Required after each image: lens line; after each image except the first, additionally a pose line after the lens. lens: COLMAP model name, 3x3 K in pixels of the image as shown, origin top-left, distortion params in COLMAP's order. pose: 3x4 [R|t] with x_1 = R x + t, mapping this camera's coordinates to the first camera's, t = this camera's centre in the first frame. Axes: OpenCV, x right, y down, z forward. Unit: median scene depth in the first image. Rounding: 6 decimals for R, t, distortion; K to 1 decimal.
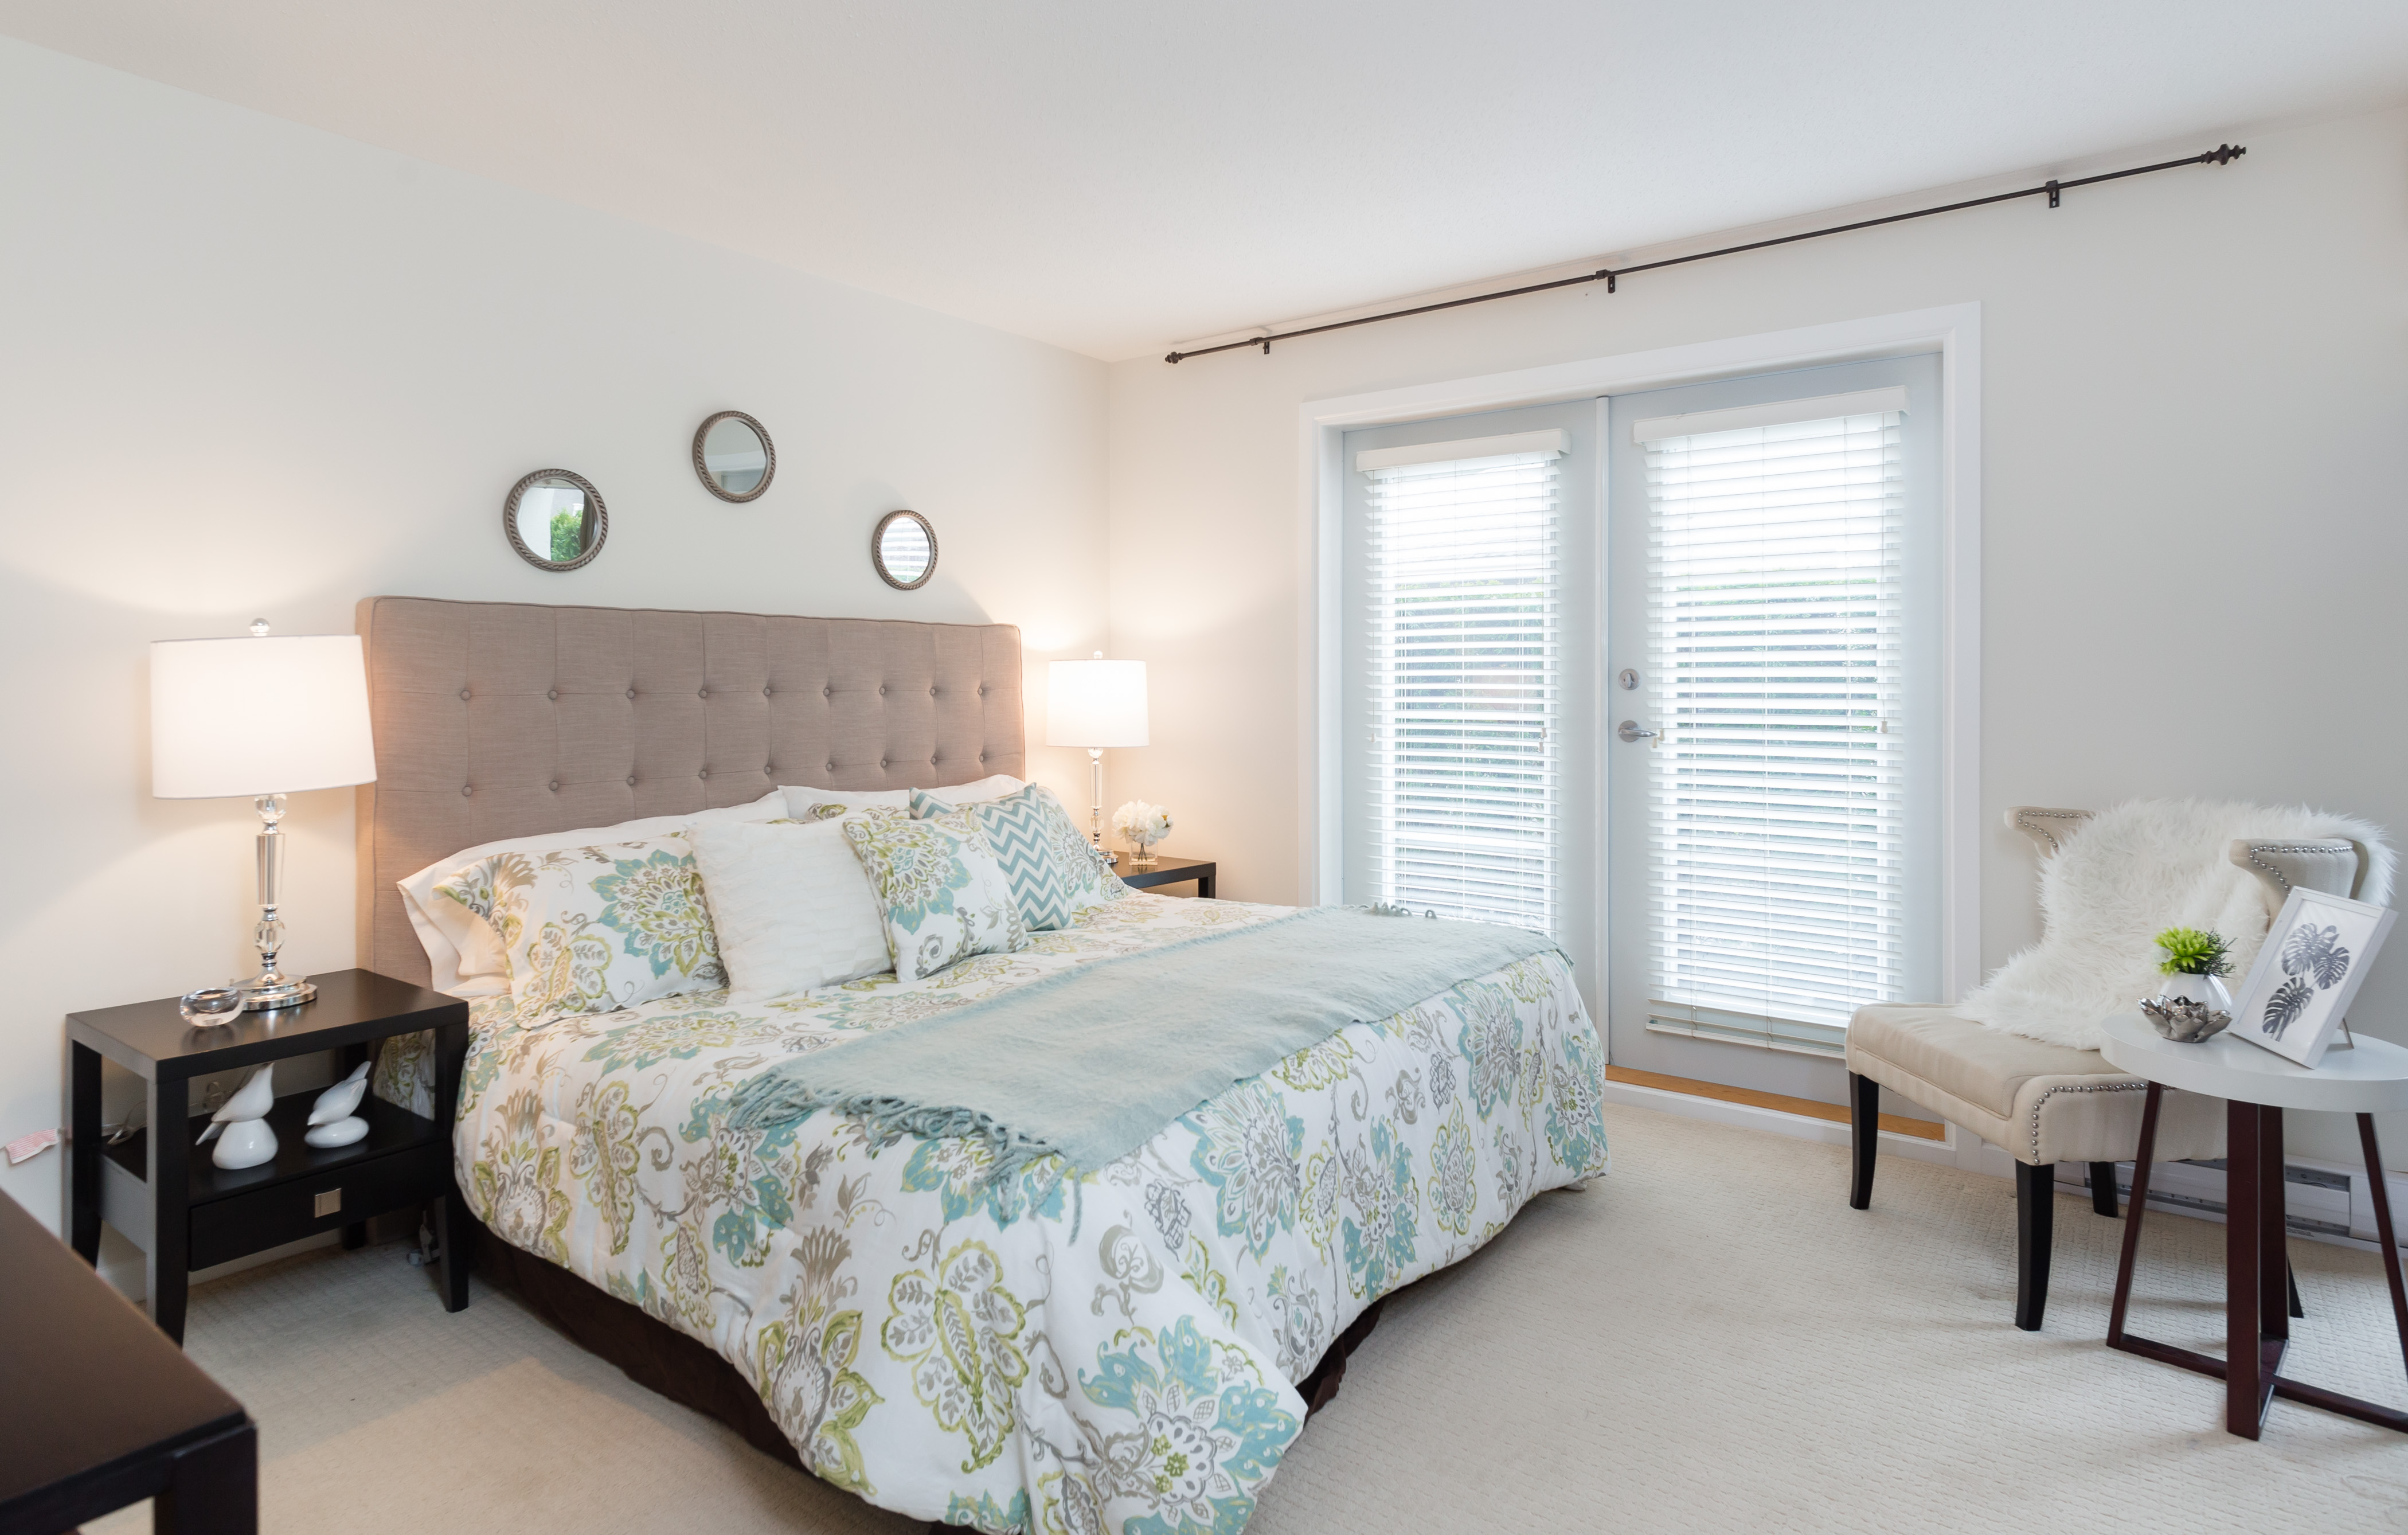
lens RADIAL K [[1303.5, 0, 1194.7], [0, 1303.5, 717.1], [0, 0, 1]] dist [0.001891, -0.002233]
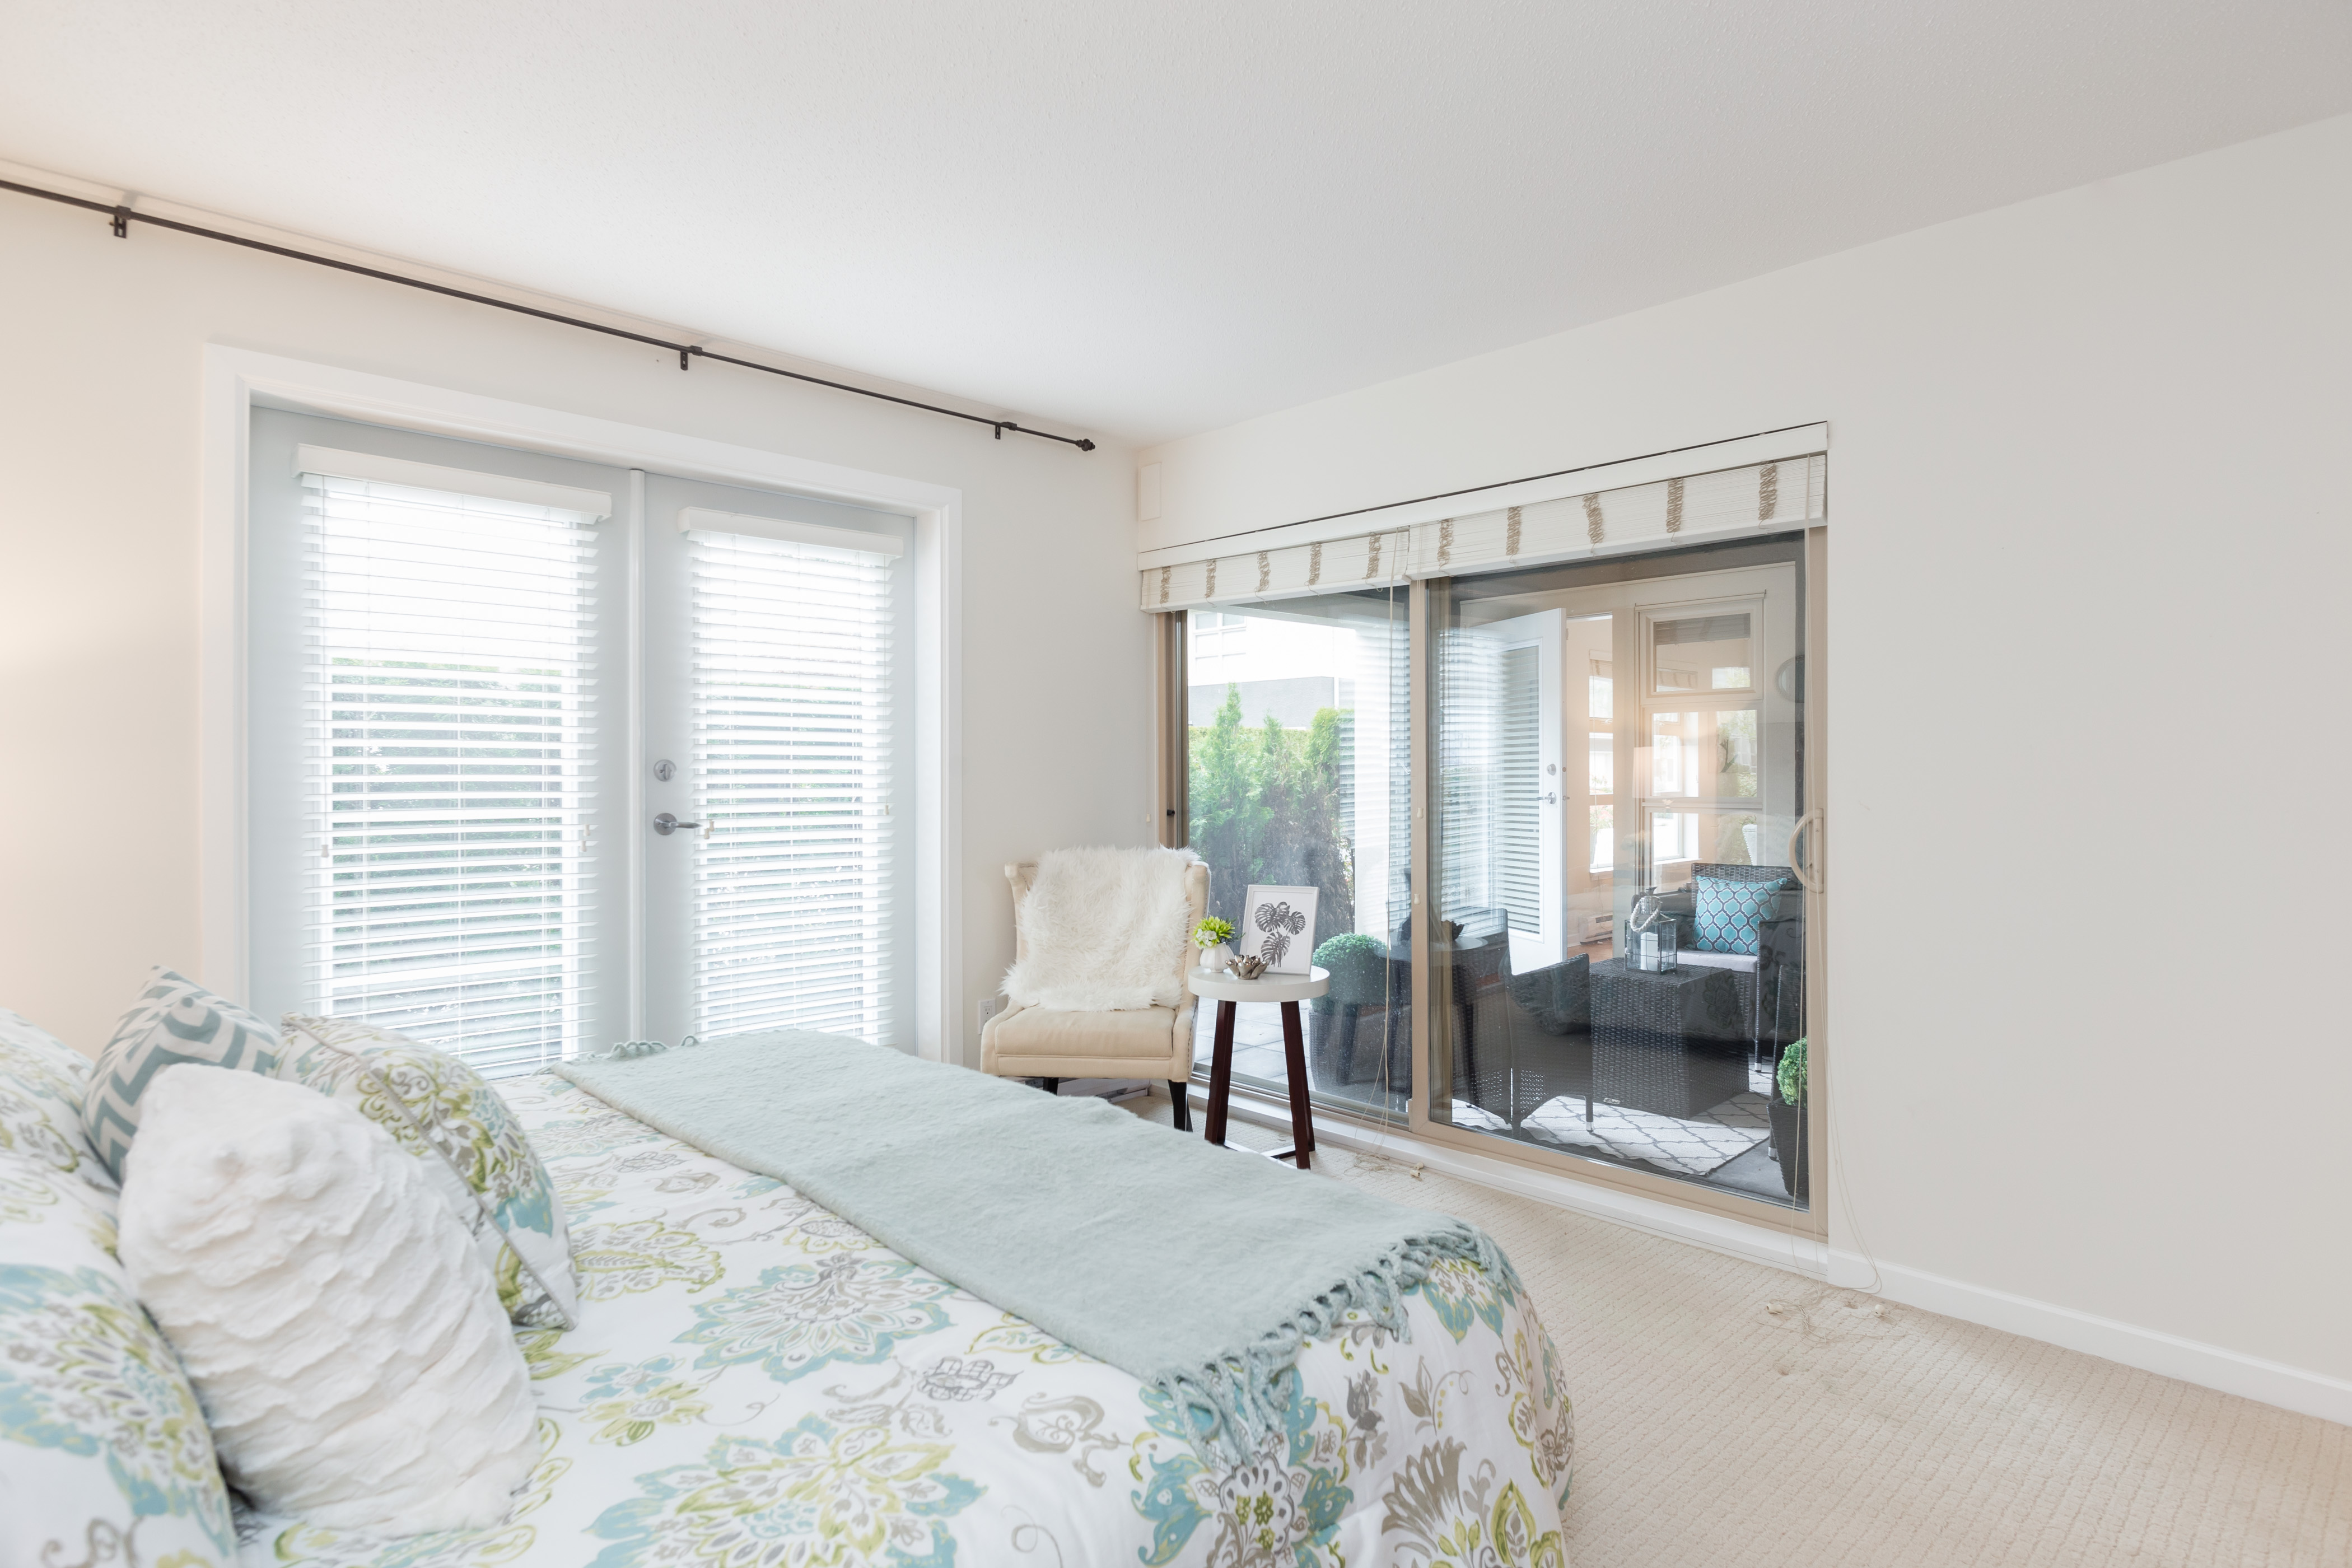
lens RADIAL K [[1205.2, 0, 1170.8], [0, 1205.2, 804.1], [0, 0, 1]] dist [0.002505, 0.000329]
pose [[0.164098, -0.023806, 0.986157, -0.561051], [0.026863, 0.999446, 0.019657, -0.013156], [-0.986078, 0.023266, 0.164647, 0.556599]]
